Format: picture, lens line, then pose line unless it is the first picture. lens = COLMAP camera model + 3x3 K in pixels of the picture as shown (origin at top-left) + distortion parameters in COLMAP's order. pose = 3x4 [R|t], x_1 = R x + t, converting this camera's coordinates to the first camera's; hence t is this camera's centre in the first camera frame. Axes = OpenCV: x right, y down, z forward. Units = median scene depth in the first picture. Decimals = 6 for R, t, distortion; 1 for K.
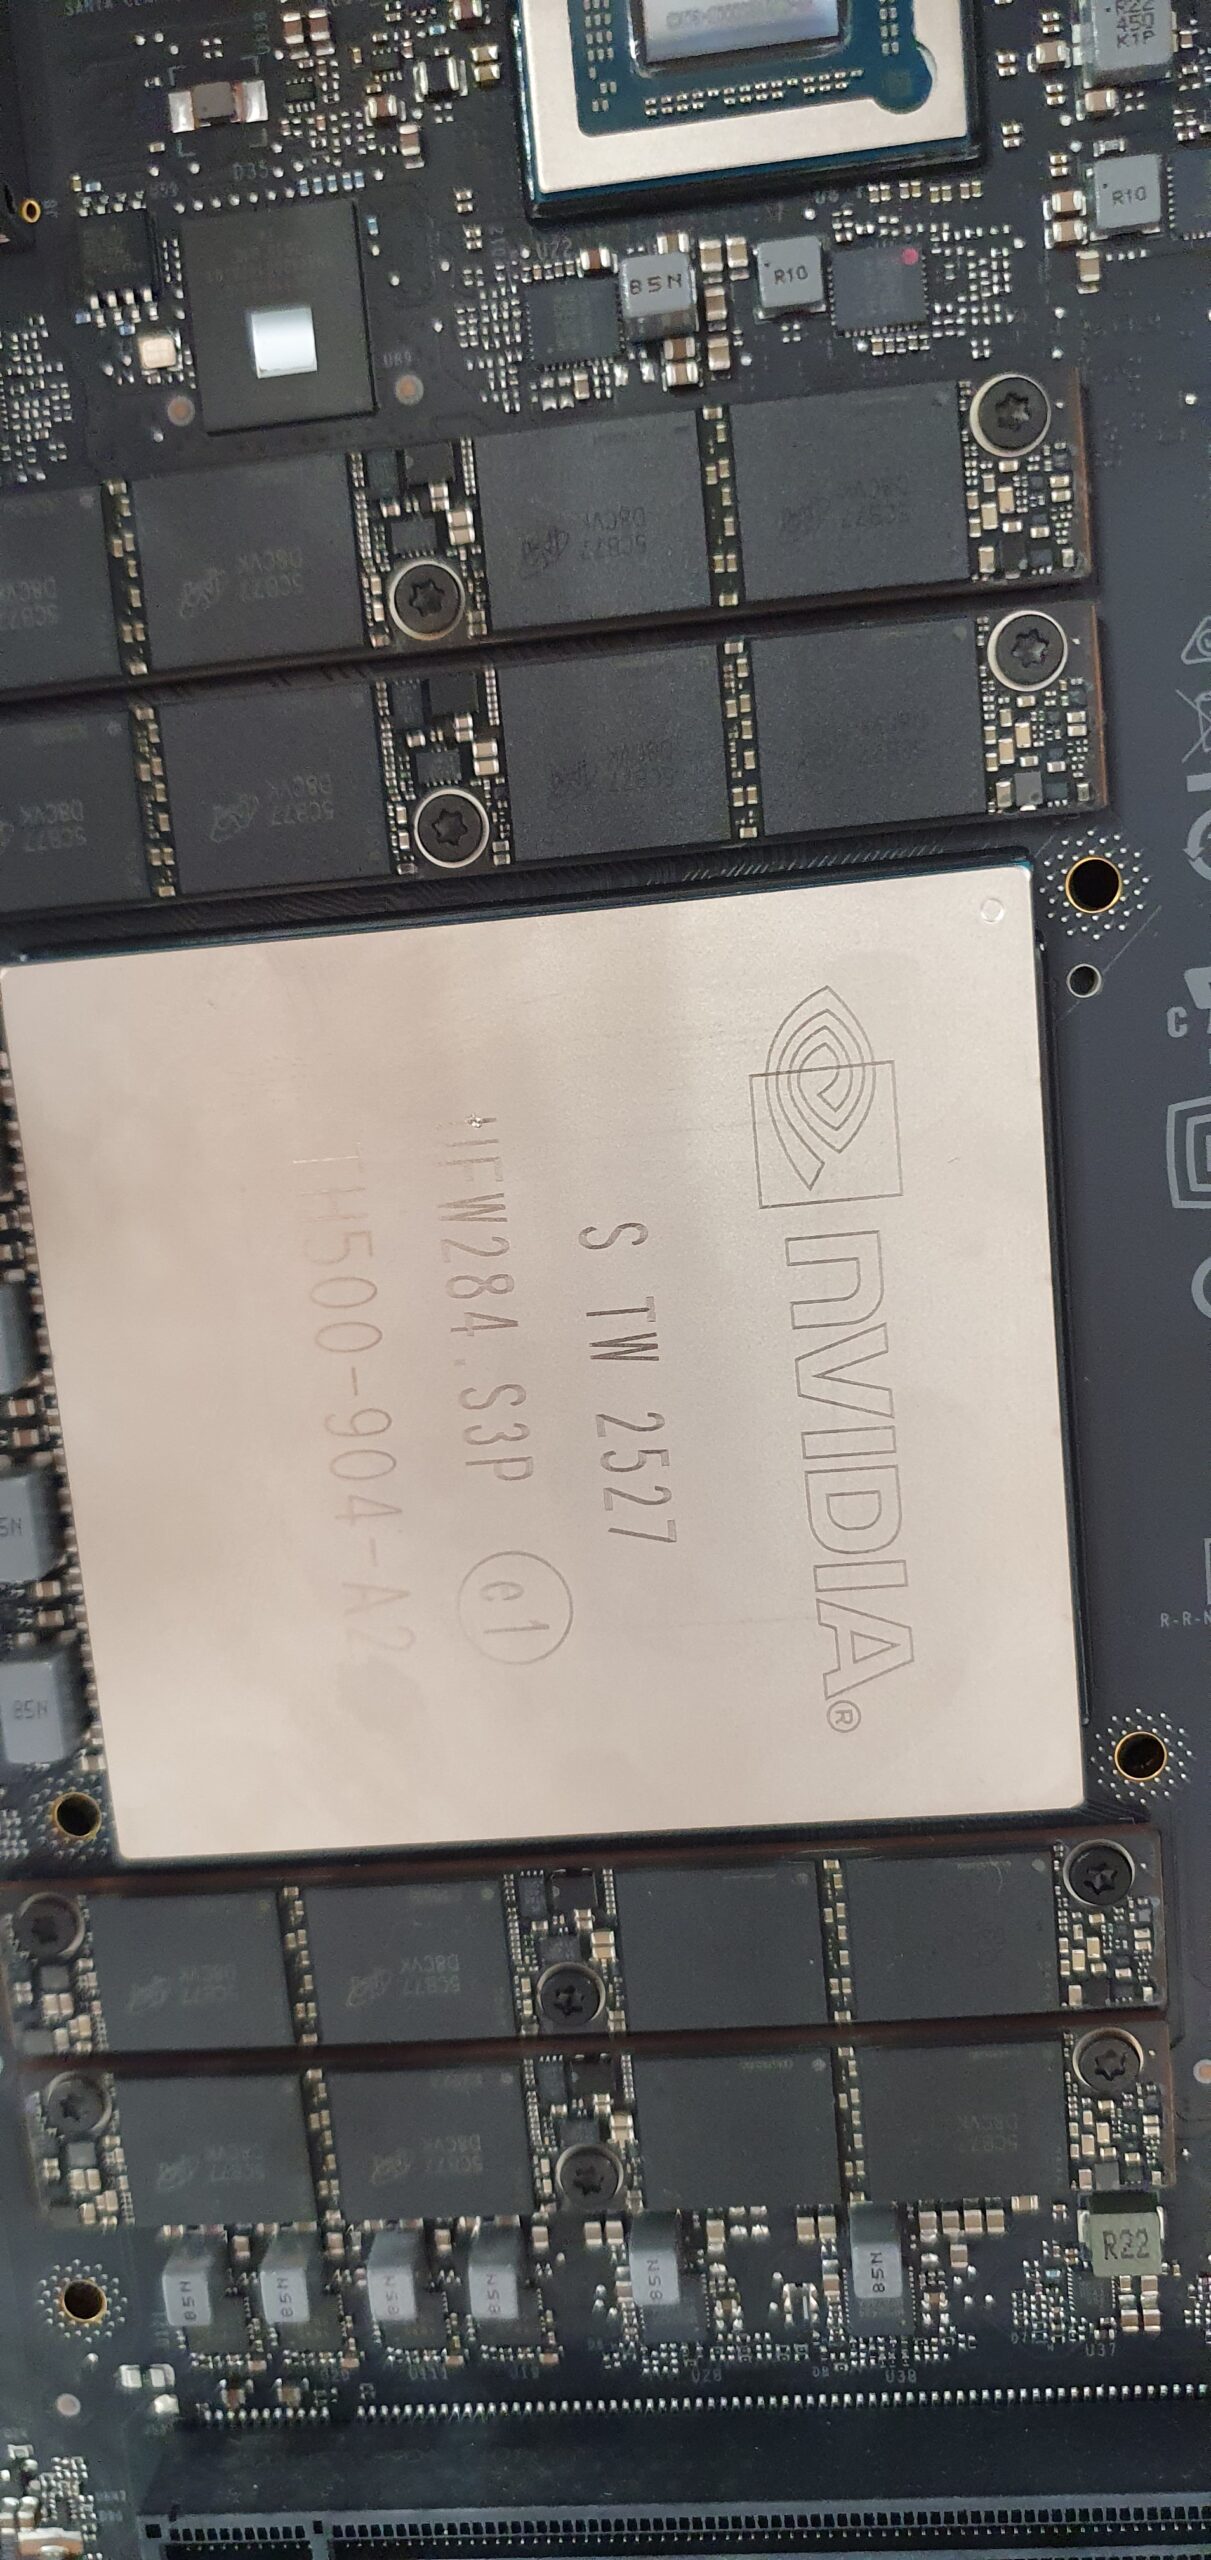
lens RADIAL K [[2038.3, 0, 600.1], [0, 2038.3, 1307.0], [0, 0, 1]] dist [-0.082535, 0.102915]
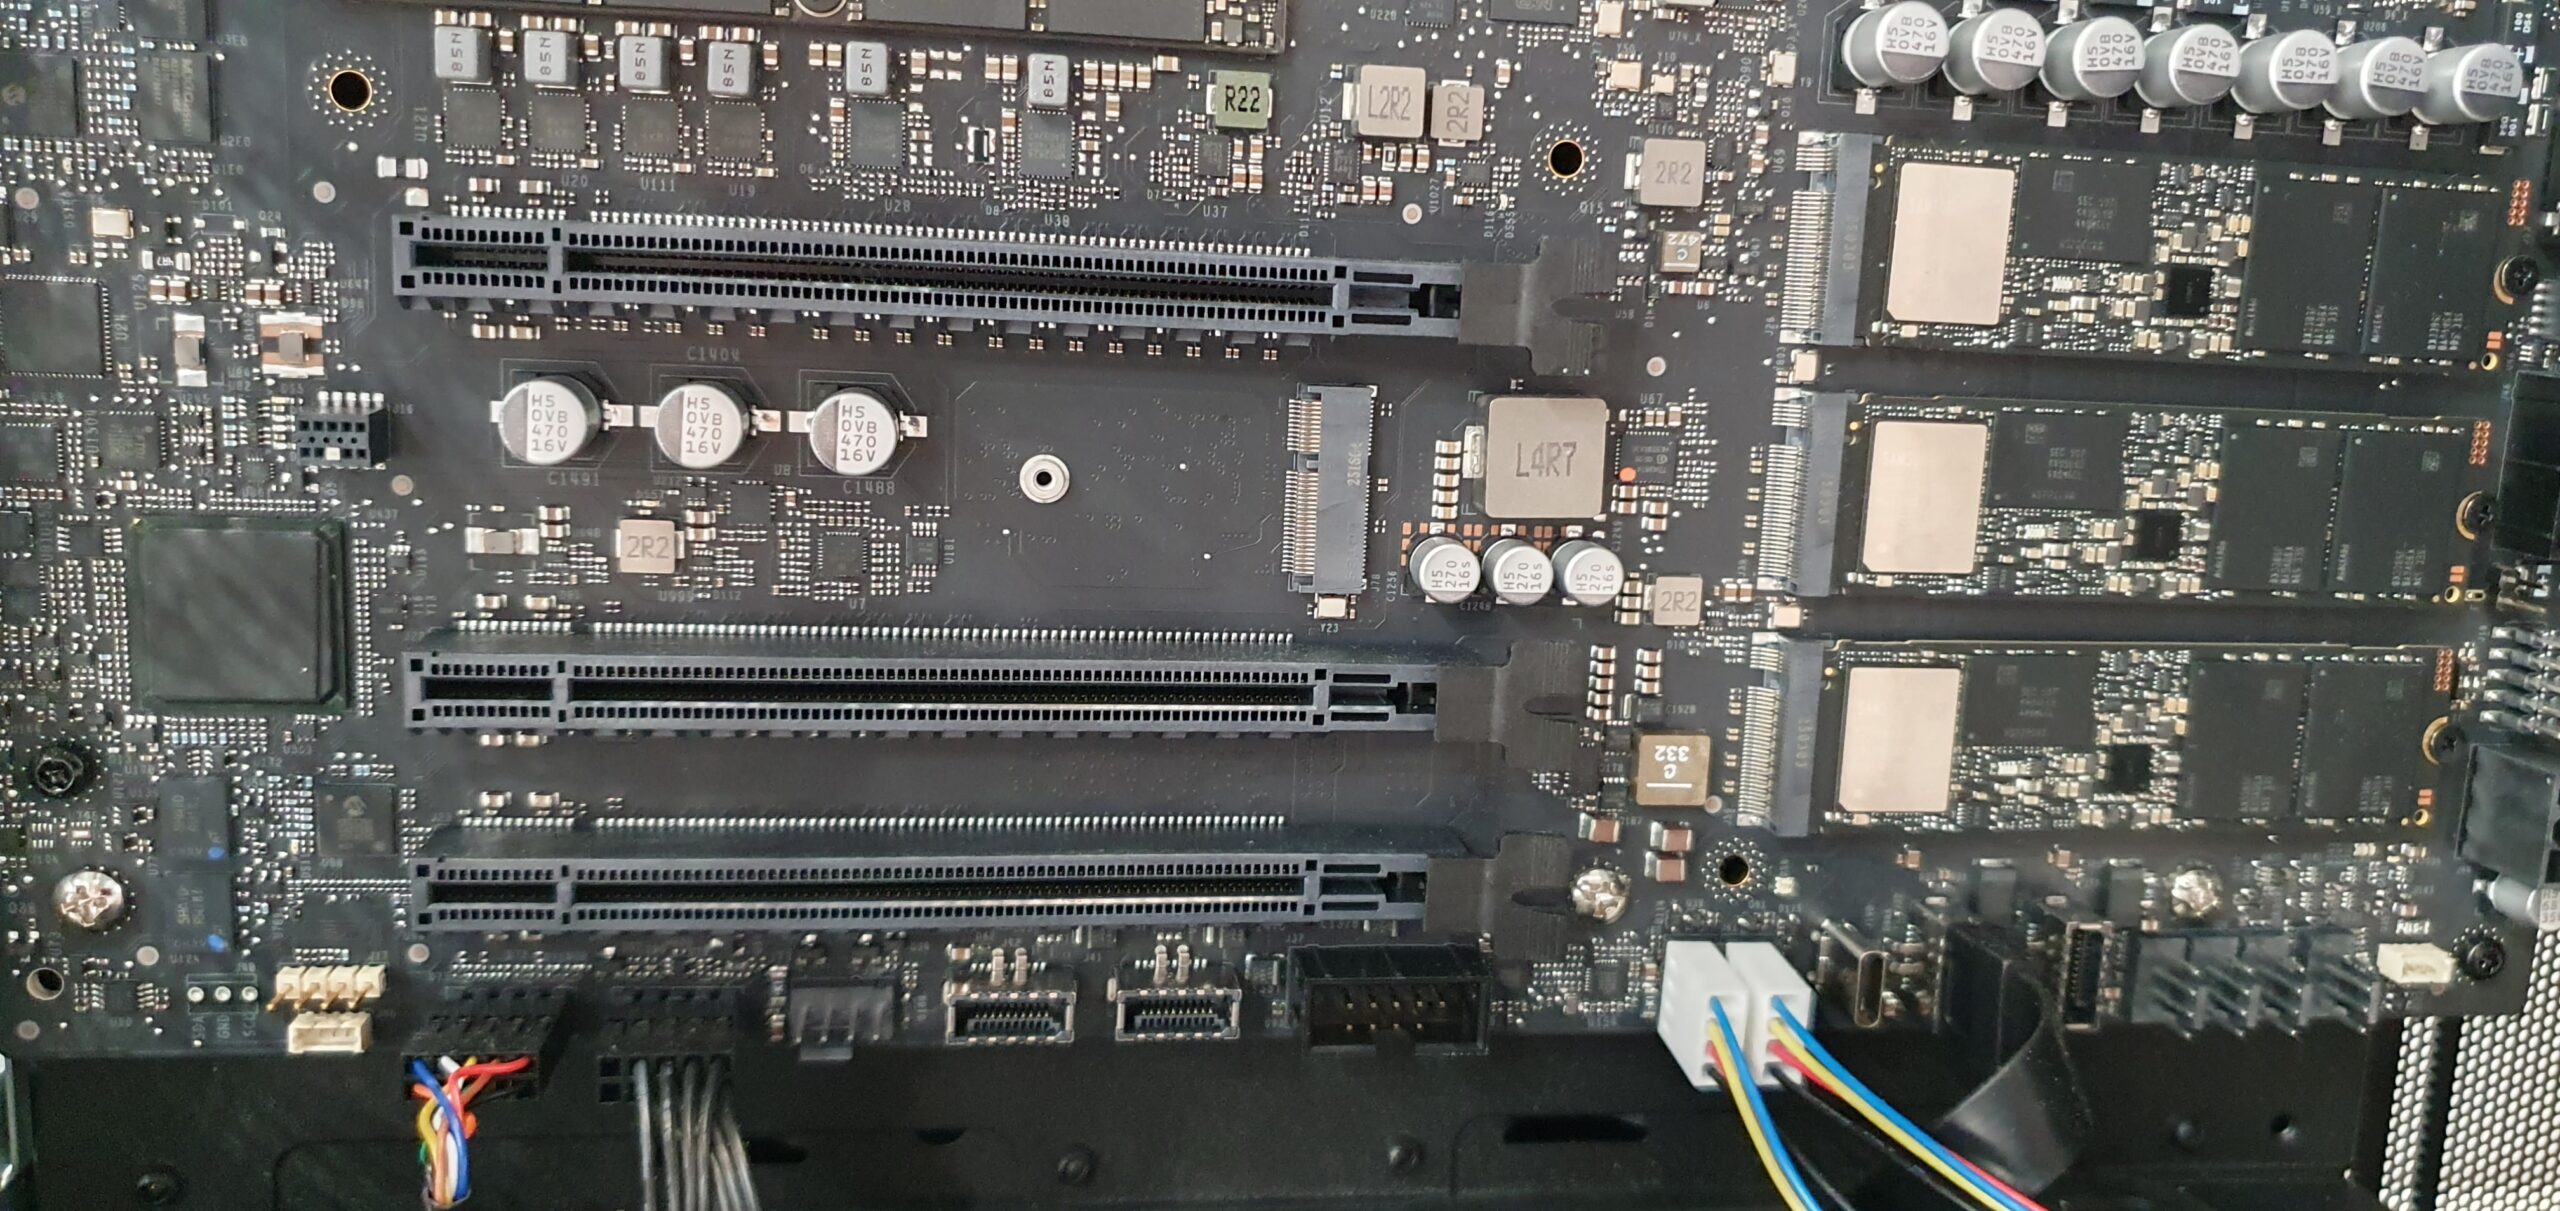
lens RADIAL K [[2046.5, 0, 1320.7], [0, 2046.5, 603.4], [0, 0, 1]] dist [0.013218, -0.082910]
pose [[0.960498, 0.092082, 0.262612, -0.005797], [-0.097700, 0.995181, 0.008385, 0.863300], [-0.260575, -0.033711, 0.964865, -0.328728]]
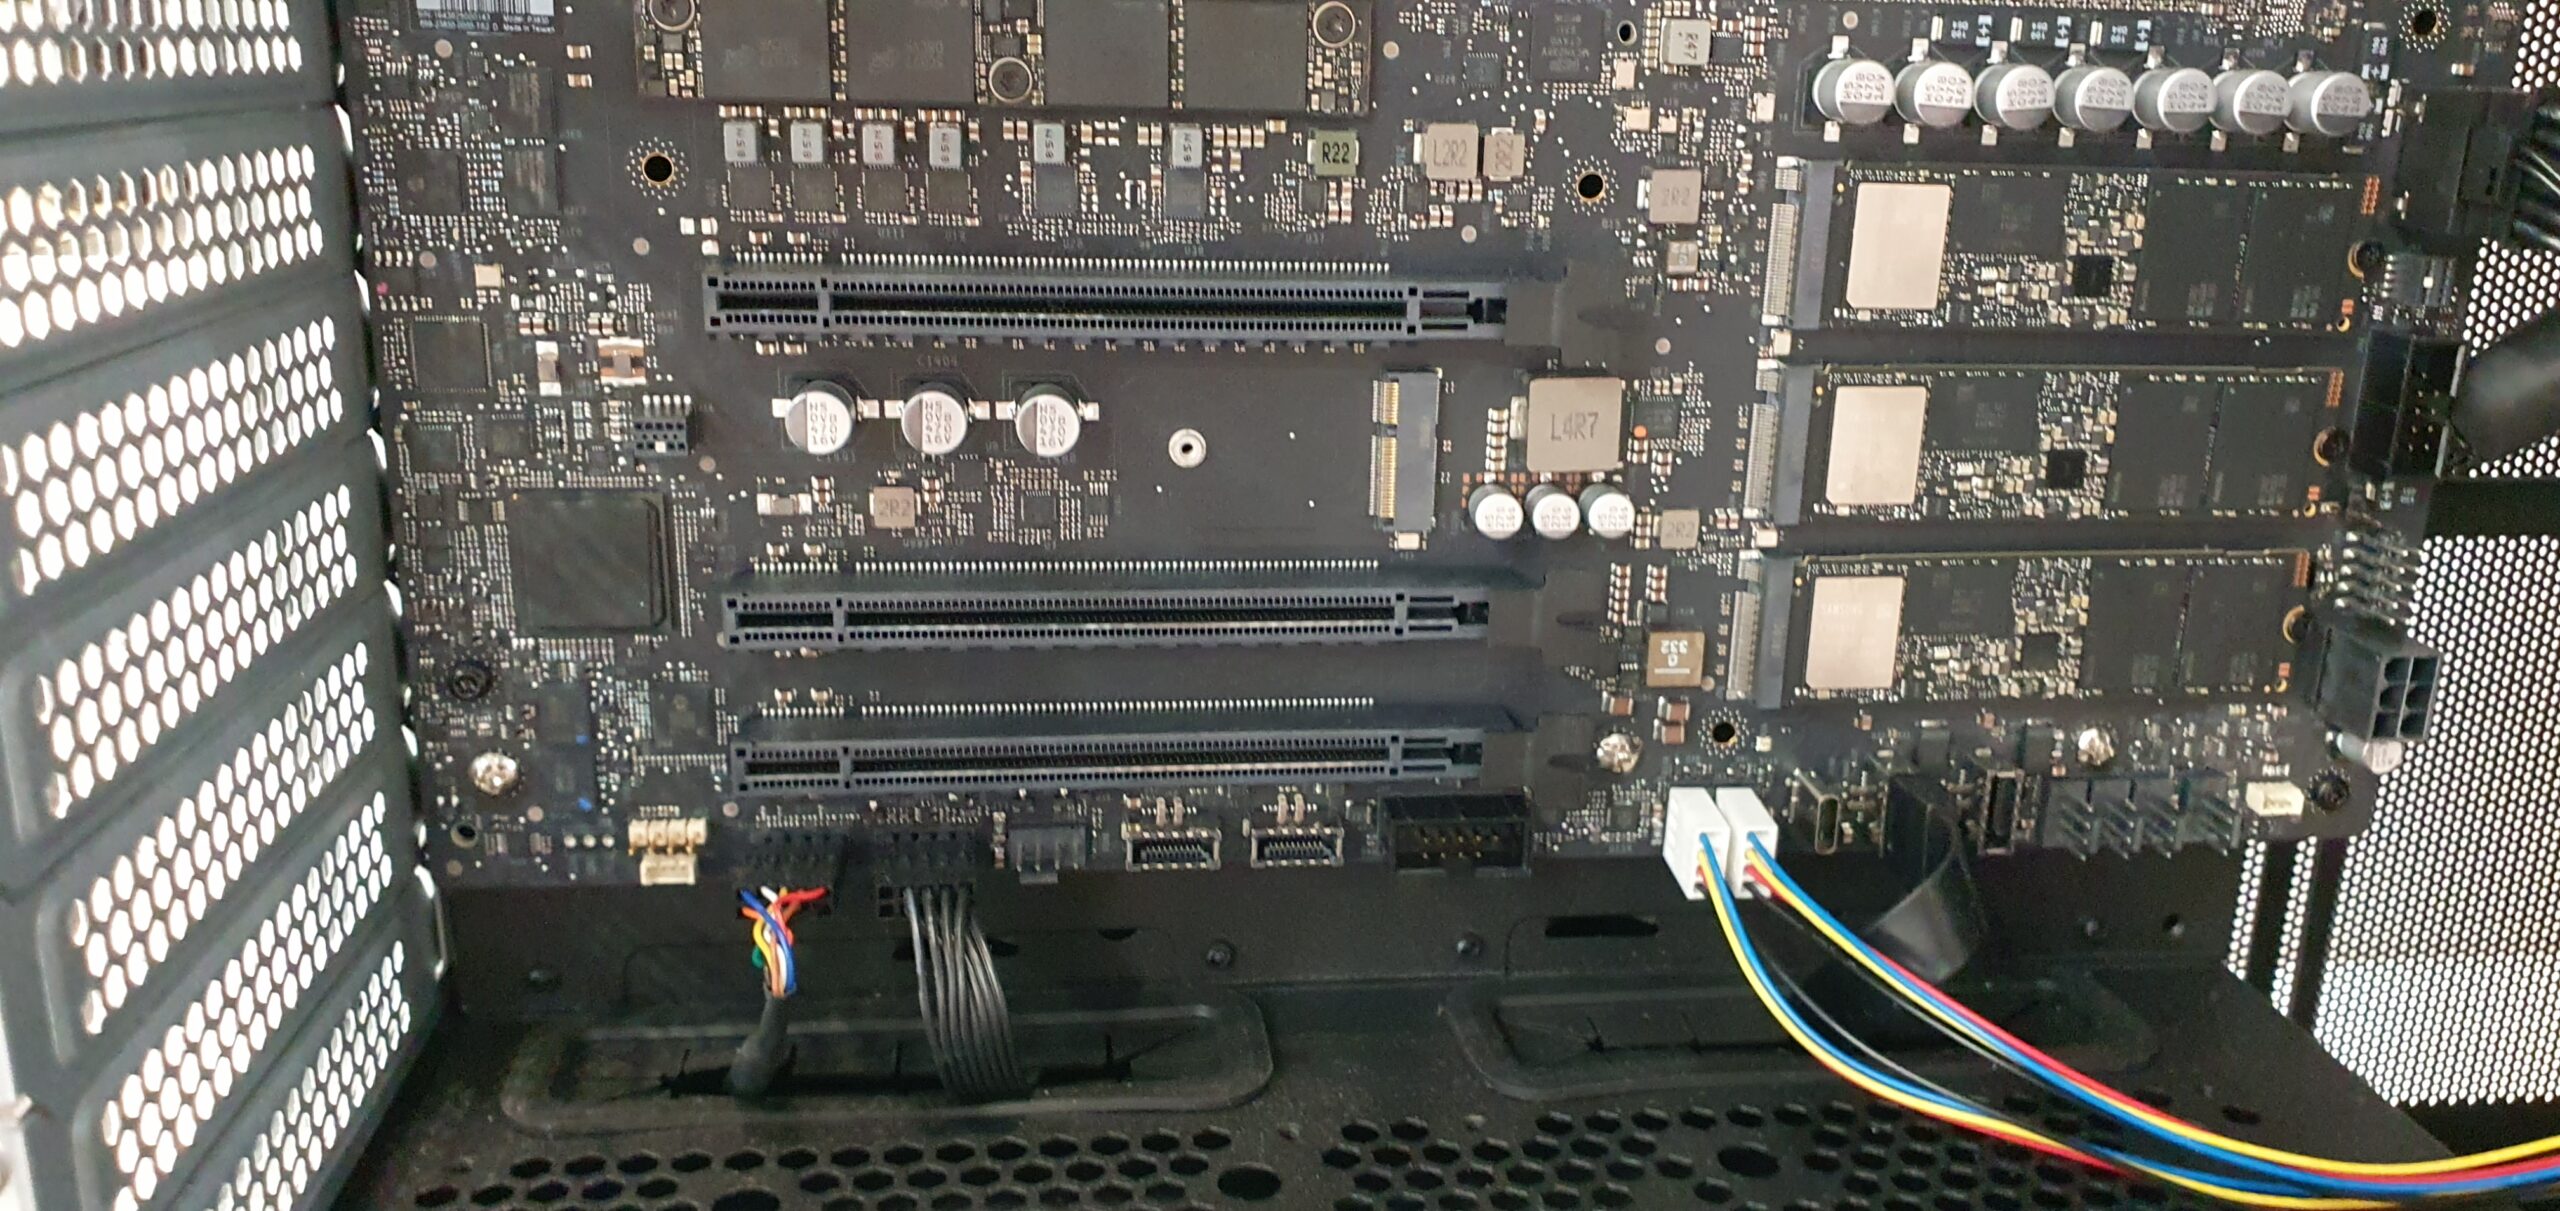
lens RADIAL K [[2020.7, 0, 1323.0], [0, 2020.7, 634.3], [0, 0, 1]] dist [0.105519, -0.382917]
pose [[0.971083, 0.050779, 0.233279, -0.133724], [-0.083208, 0.987838, 0.131348, 0.714736], [-0.223773, -0.146961, 0.963498, -0.753977]]
